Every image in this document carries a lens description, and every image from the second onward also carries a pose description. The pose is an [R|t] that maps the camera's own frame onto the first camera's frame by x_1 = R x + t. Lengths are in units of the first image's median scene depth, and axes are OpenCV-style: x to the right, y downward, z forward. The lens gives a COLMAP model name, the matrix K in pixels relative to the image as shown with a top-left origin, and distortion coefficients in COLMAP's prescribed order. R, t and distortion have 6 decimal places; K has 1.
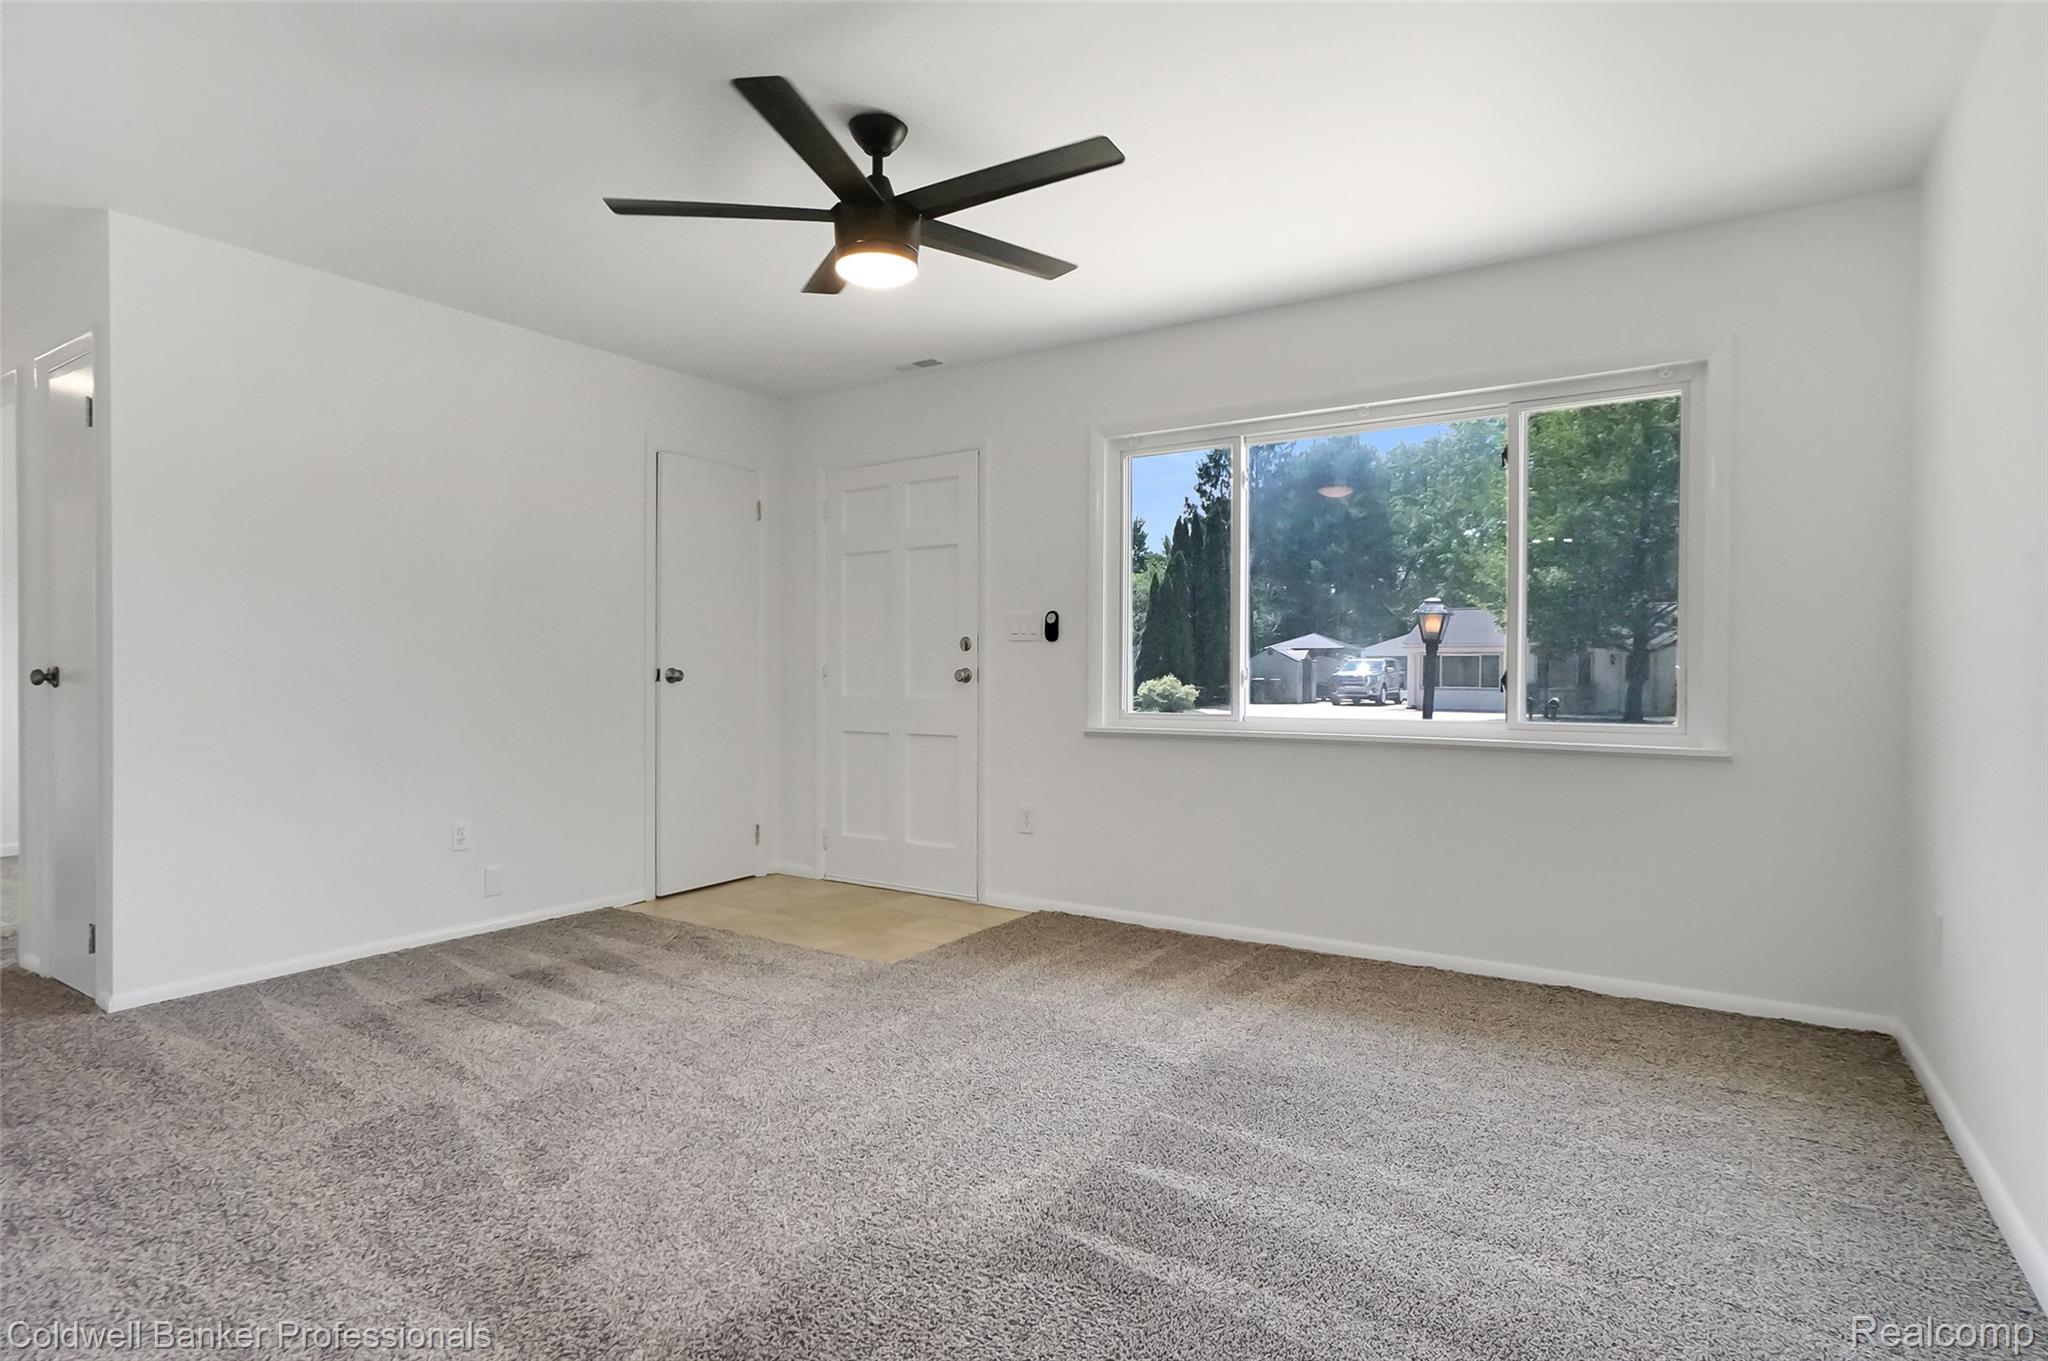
lens RADIAL K [[1084.7, 0, 1001.8], [0, 1084.7, 674.4], [0, 0, 1]] dist [-0.025823, 0.034970]
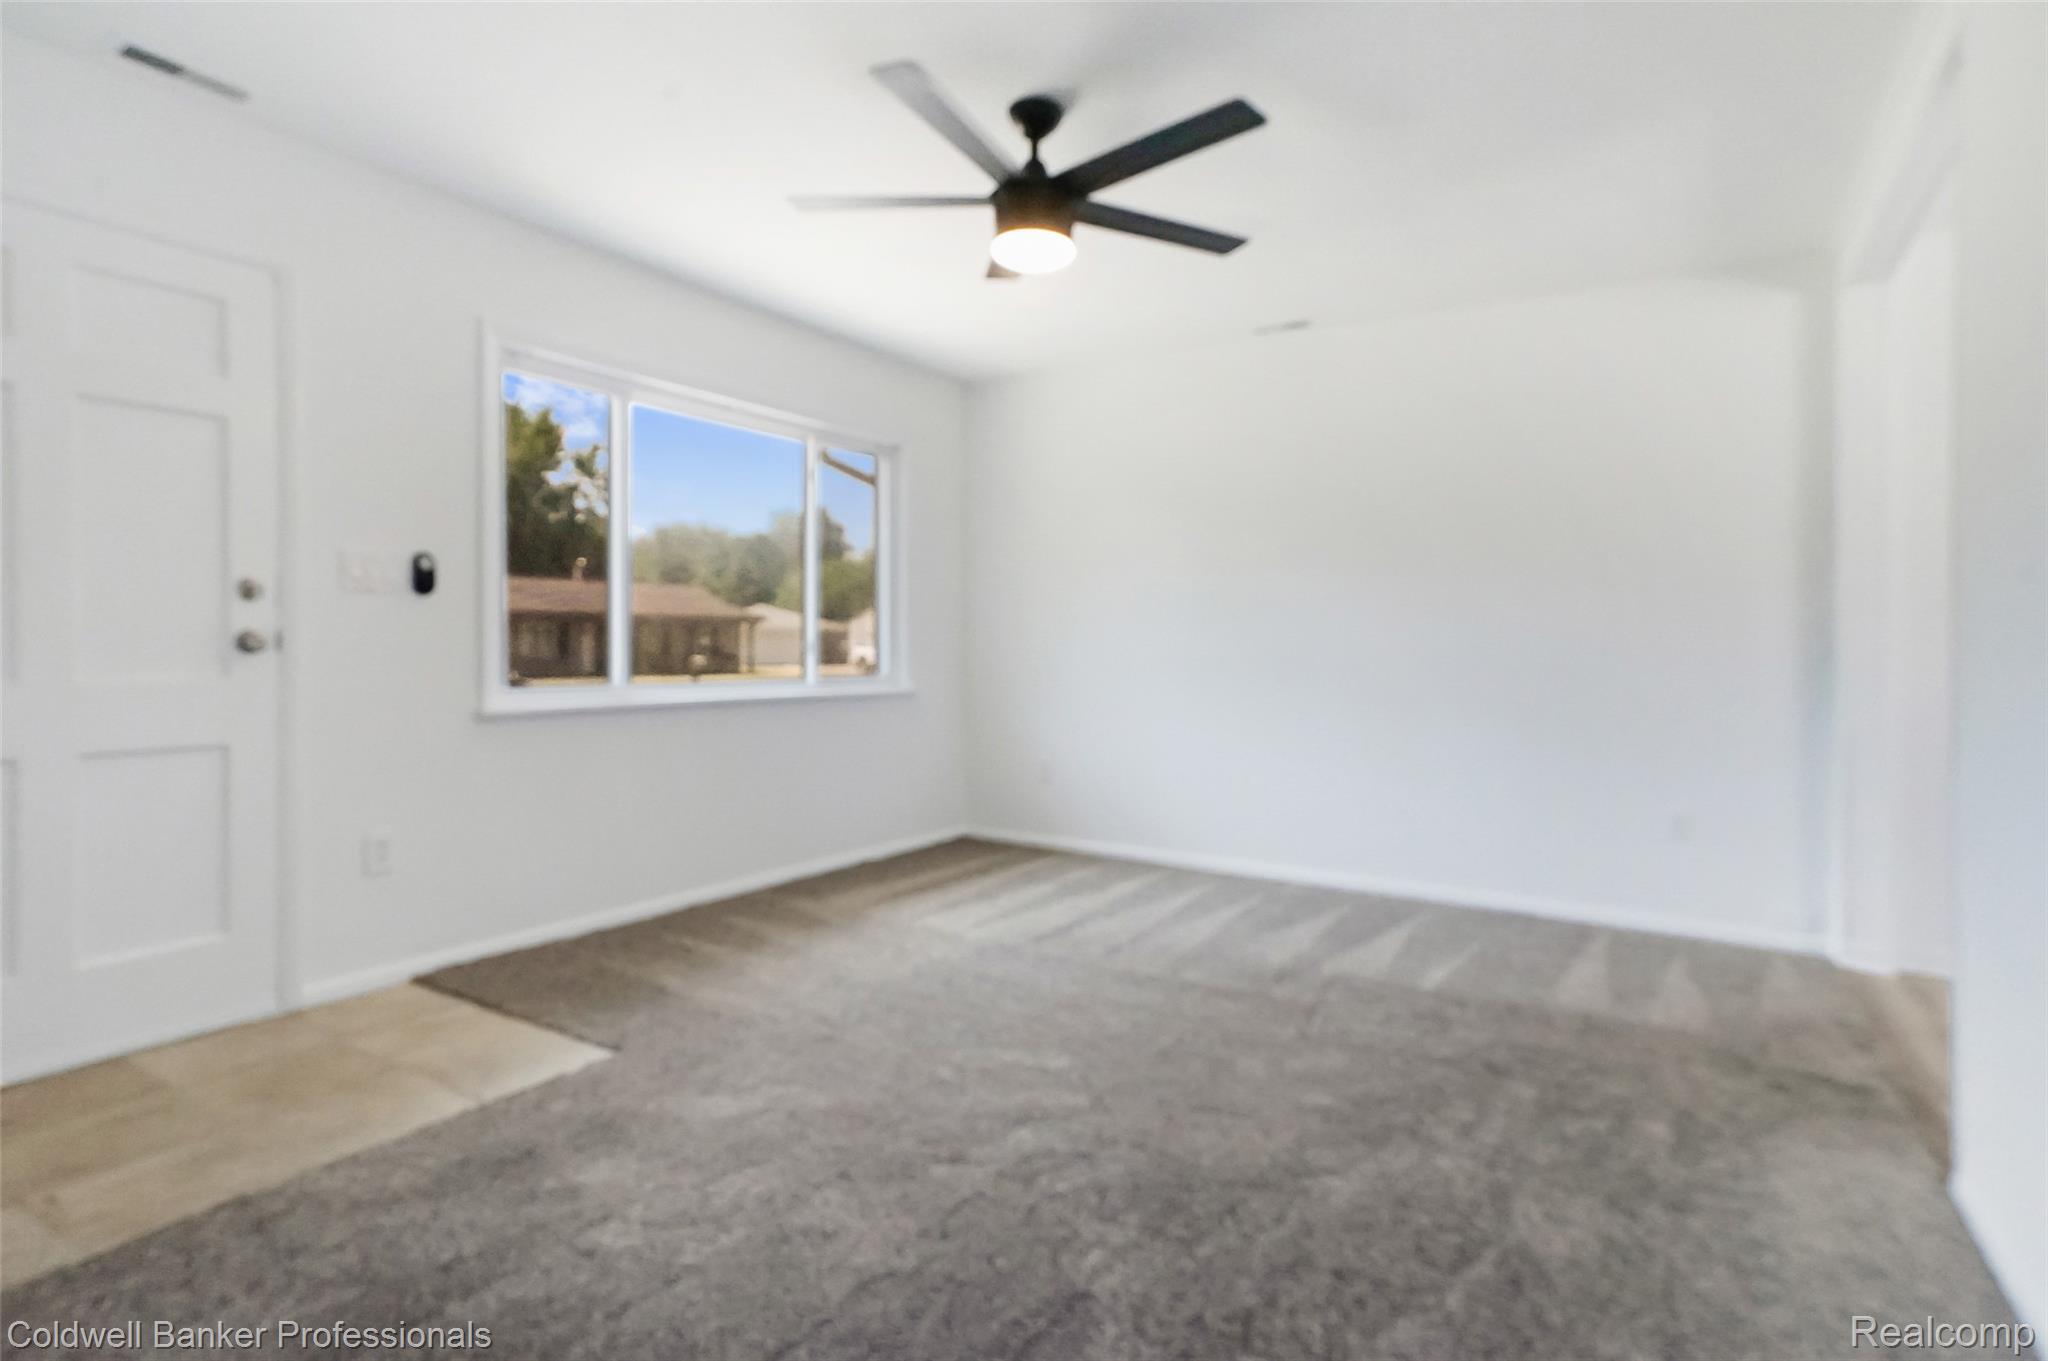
lens RADIAL K [[1084.7, 0, 1001.8], [0, 1084.7, 674.4], [0, 0, 1]] dist [-0.025823, 0.034970]
pose [[-0.022145, -0.030179, 0.999299, -0.731622], [-0.012596, 0.999473, 0.029906, -0.005047], [-0.999675, -0.011925, -0.022513, 0.695926]]
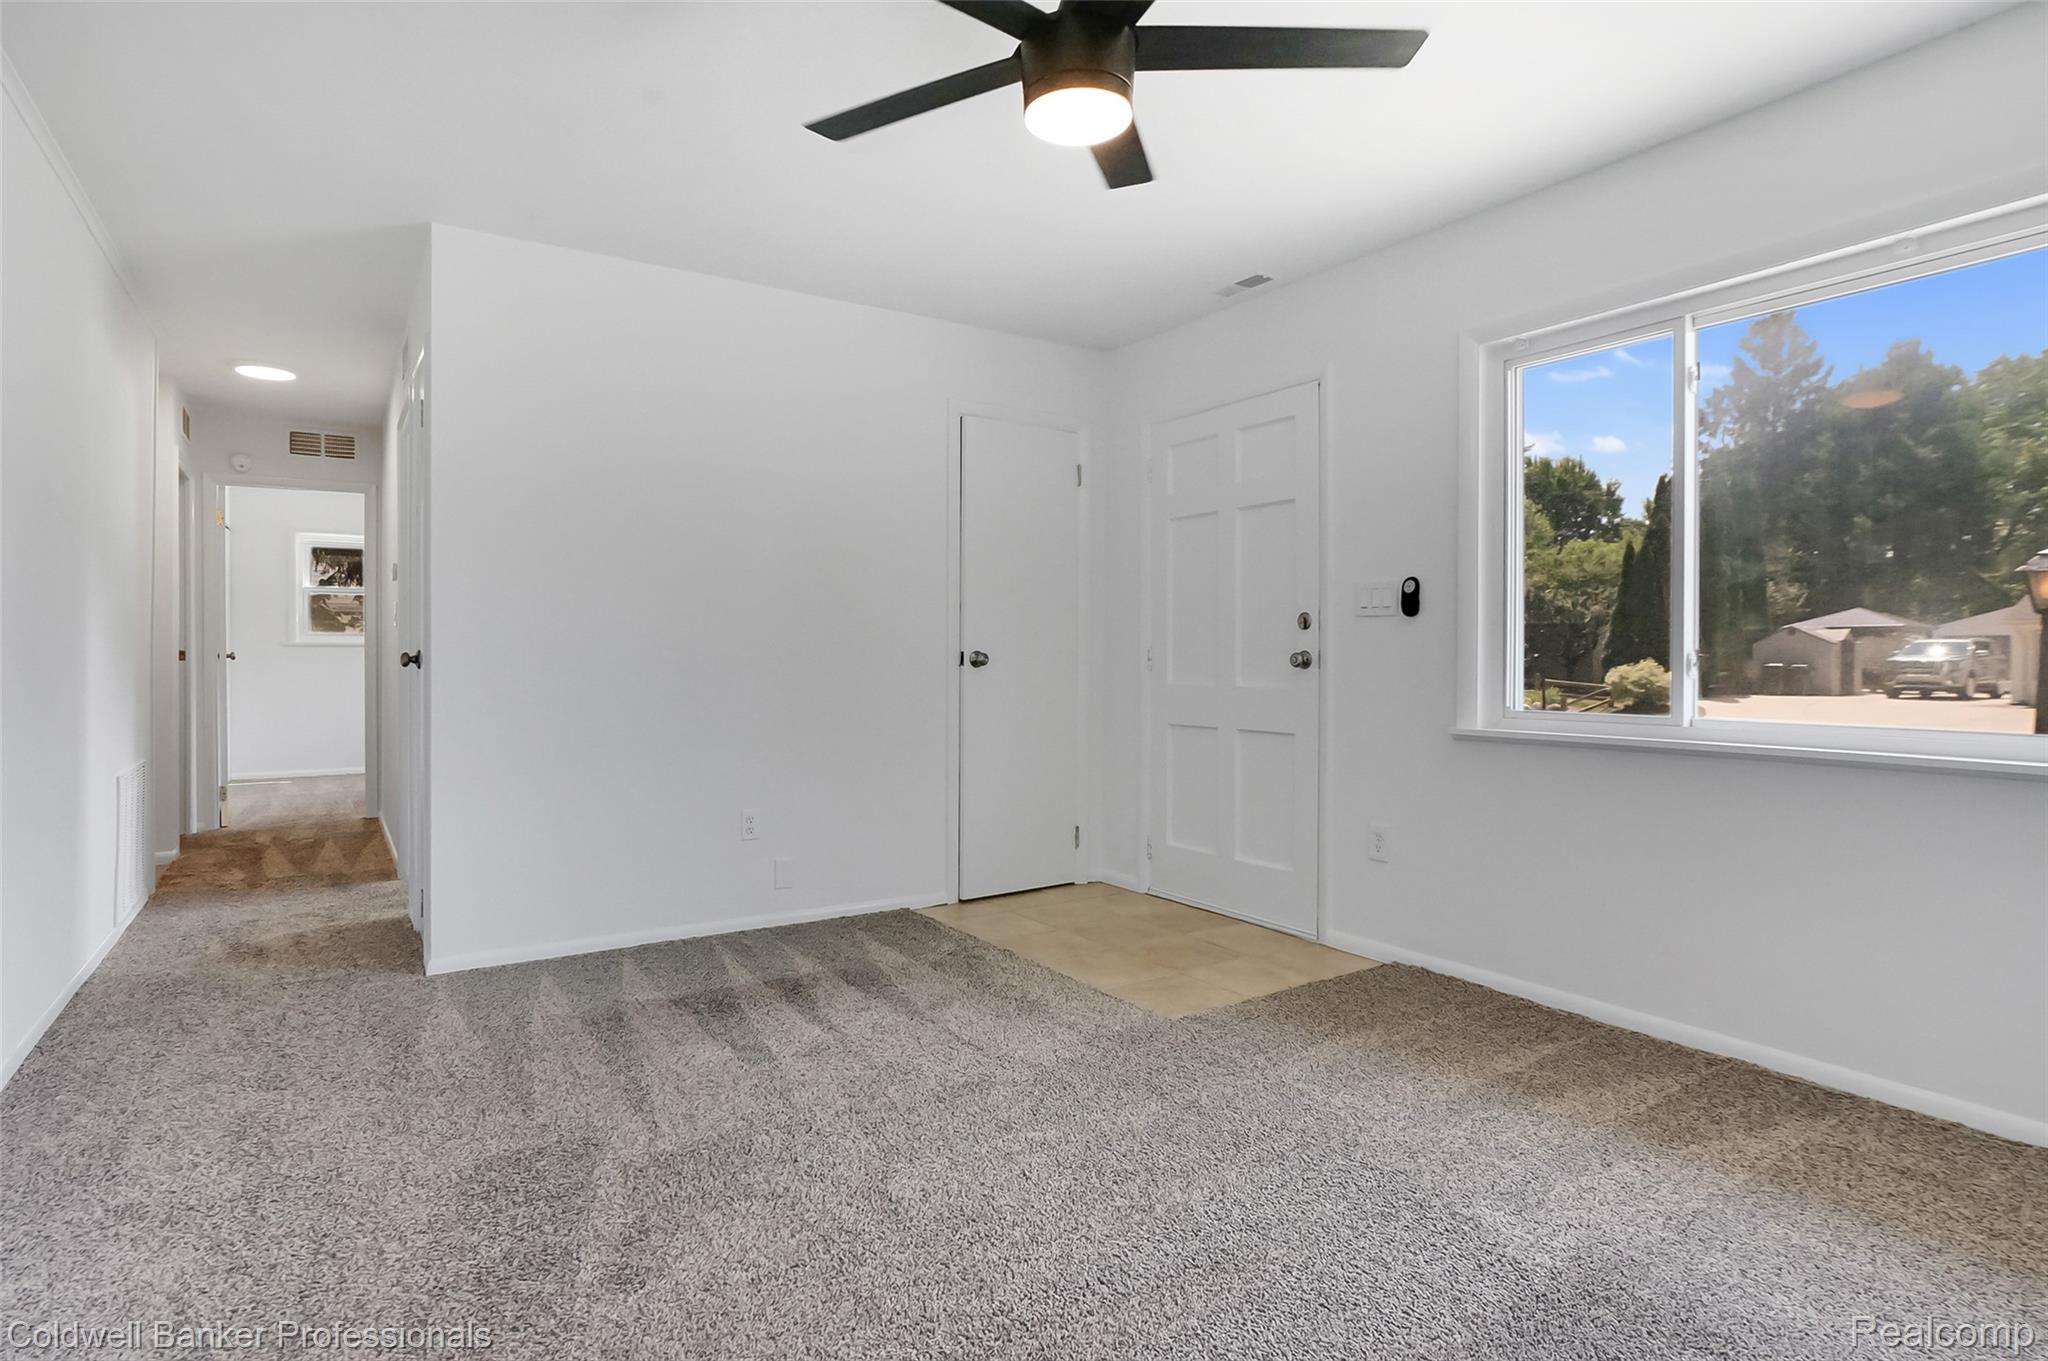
lens RADIAL K [[1078.8, 0, 1004.1], [0, 1078.8, 655.0], [0, 0, 1]] dist [-0.034478, 0.029873]
pose [[0.922199, 0.000314, -0.386716, 0.081825], [-0.001489, 0.999995, -0.002739, -0.000193], [0.386713, 0.003102, 0.922195, 0.198174]]
